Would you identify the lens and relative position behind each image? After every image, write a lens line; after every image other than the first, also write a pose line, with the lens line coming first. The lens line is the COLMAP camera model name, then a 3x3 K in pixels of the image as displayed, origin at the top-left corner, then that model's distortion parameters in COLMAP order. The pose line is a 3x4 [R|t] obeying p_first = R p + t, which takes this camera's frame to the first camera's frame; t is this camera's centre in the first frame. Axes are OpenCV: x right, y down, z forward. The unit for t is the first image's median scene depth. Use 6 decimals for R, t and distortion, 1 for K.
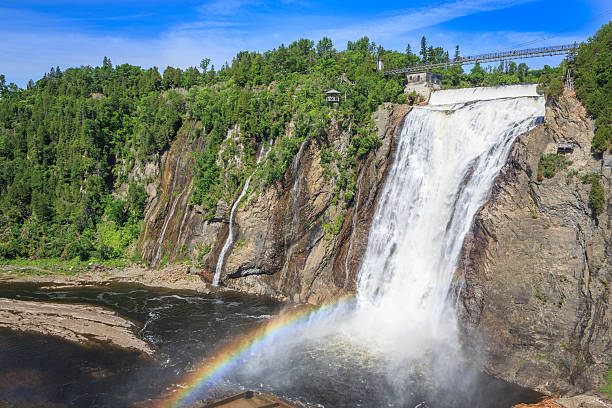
lens RADIAL K [[480.5, 0, 301.3], [0, 480.5, 200.1], [0, 0, 1]] dist [-0.040679, -0.006302]
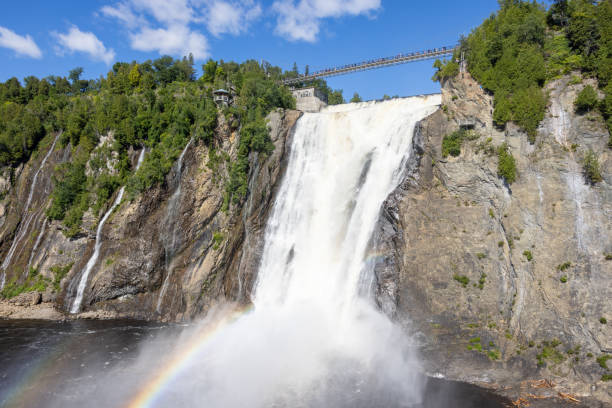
lens RADIAL K [[439.2, 0, 298.6], [0, 439.2, 200.1], [0, 0, 1]] dist [-0.018471, -0.000879]
pose [[0.967369, 0.004369, 0.253334, -0.003786], [0.036501, 0.987018, -0.156405, 0.123970], [-0.250728, 0.160548, 0.954651, 0.184163]]
